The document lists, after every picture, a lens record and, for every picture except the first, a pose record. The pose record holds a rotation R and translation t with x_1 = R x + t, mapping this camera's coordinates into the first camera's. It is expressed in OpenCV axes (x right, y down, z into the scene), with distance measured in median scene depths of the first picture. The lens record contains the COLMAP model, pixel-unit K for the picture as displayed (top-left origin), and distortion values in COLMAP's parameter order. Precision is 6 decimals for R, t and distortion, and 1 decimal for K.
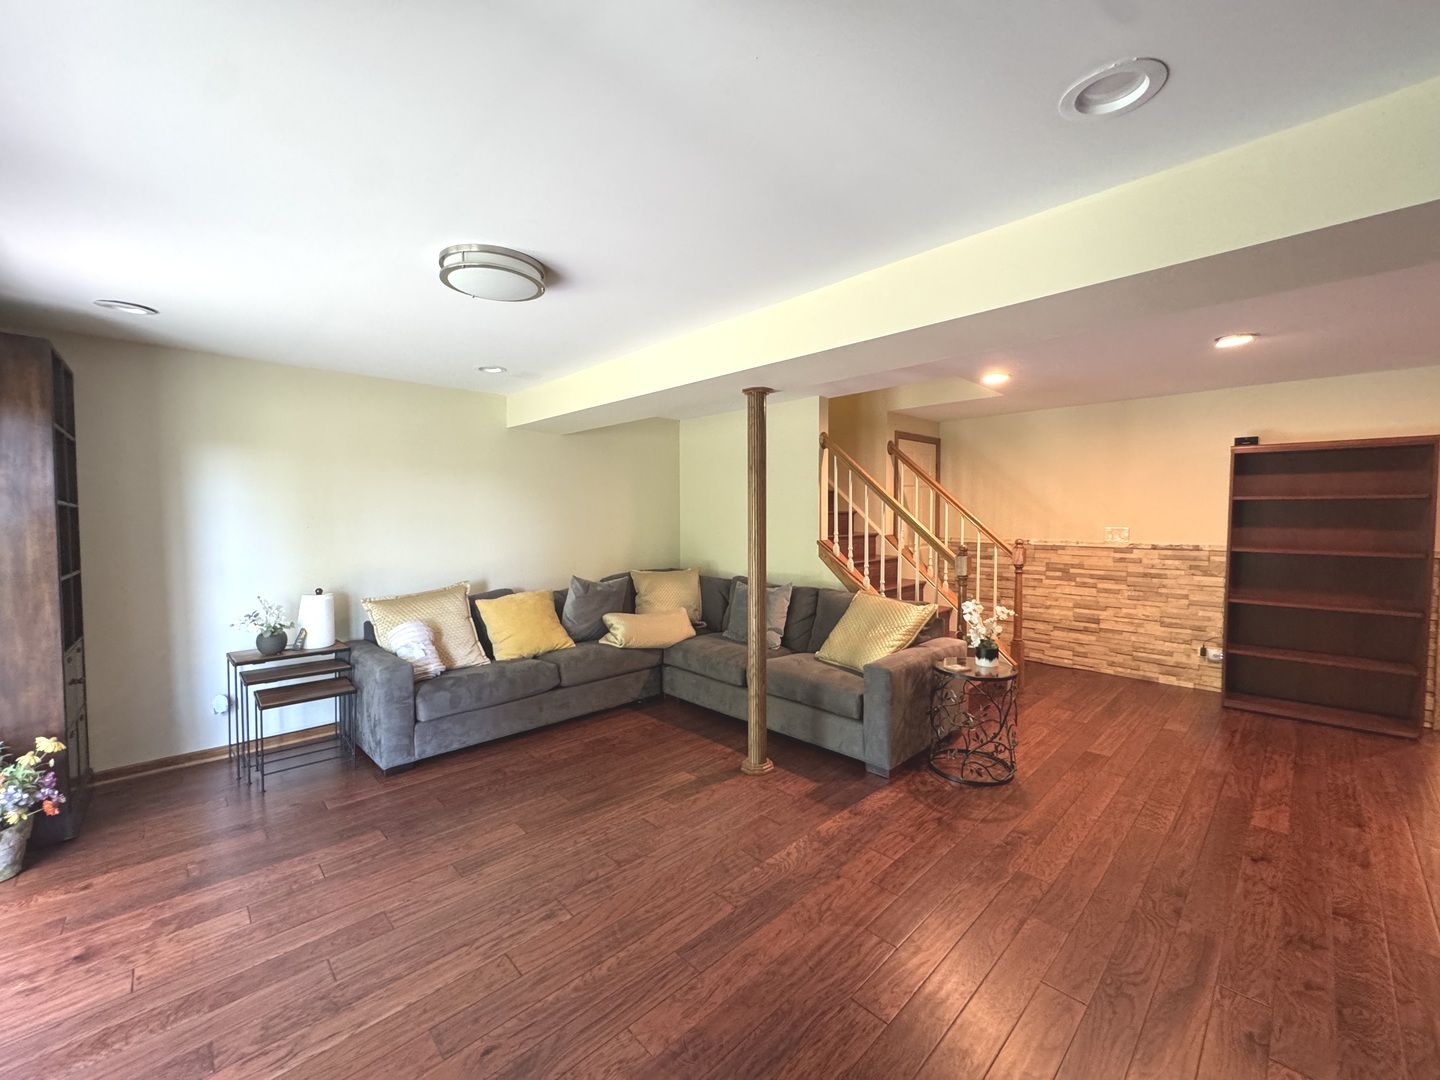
lens RADIAL K [[572.4, 0, 720.0], [0, 572.4, 540.0], [0, 0, 1]] dist [-0.000270, -0.000272]
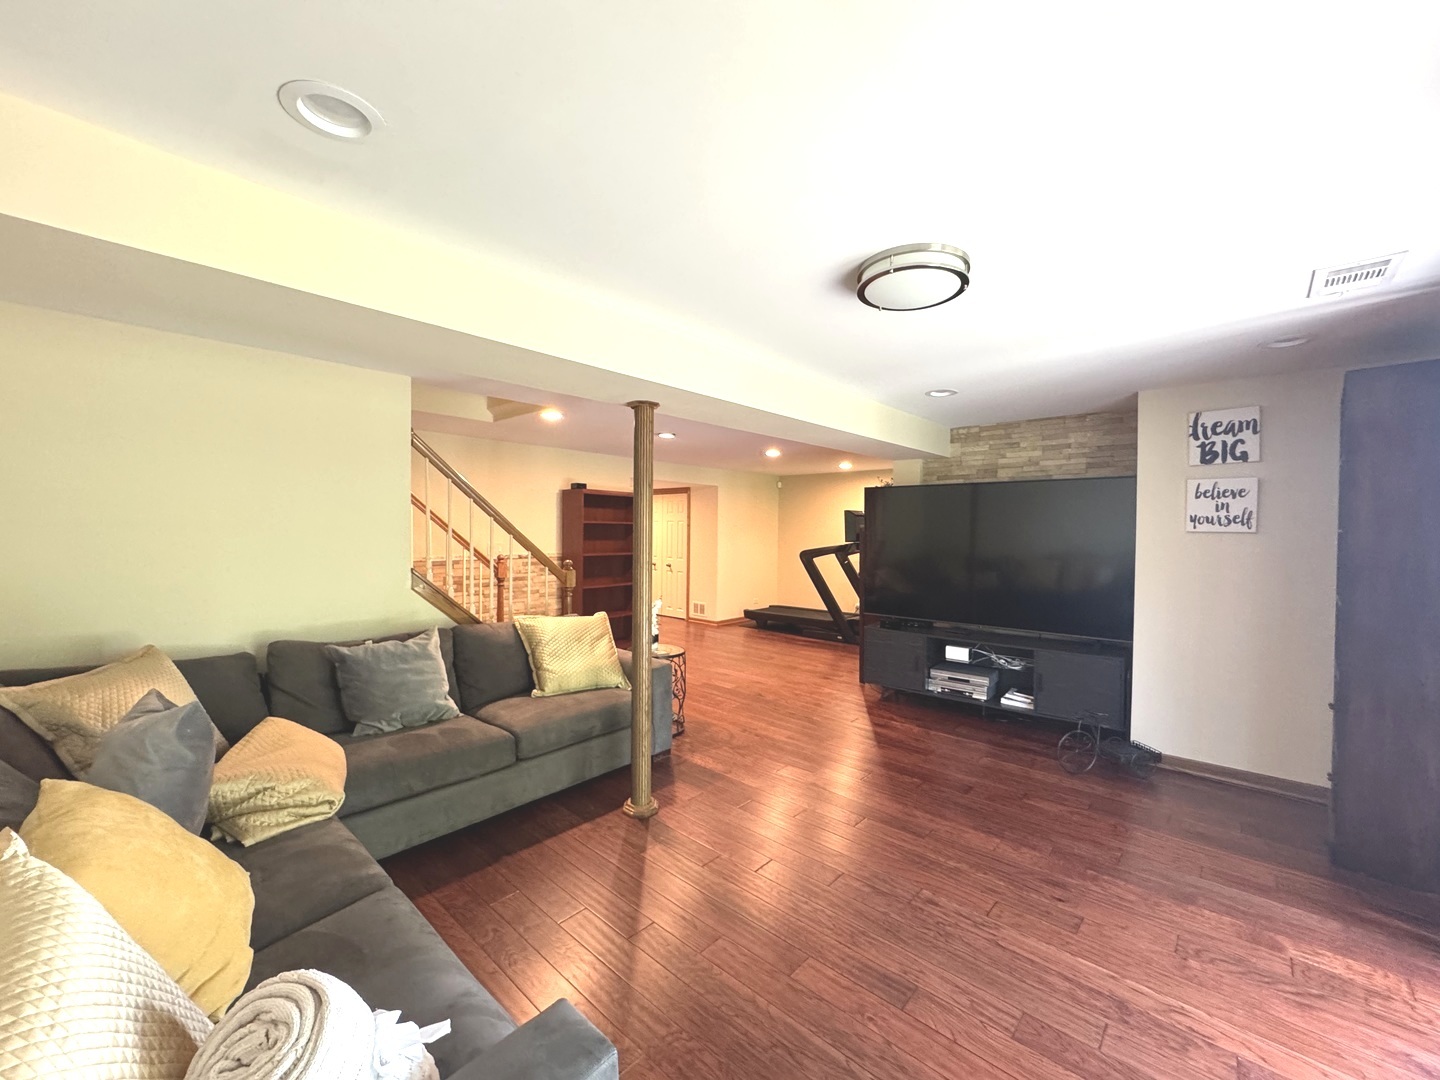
lens RADIAL K [[572.4, 0, 720.0], [0, 572.4, 540.0], [0, 0, 1]] dist [-0.000270, -0.000272]
pose [[-0.055209, -0.014432, 0.998371, -0.579805], [0.036119, 0.999212, 0.016442, -0.031024], [-0.997821, 0.036968, -0.054644, 0.611230]]
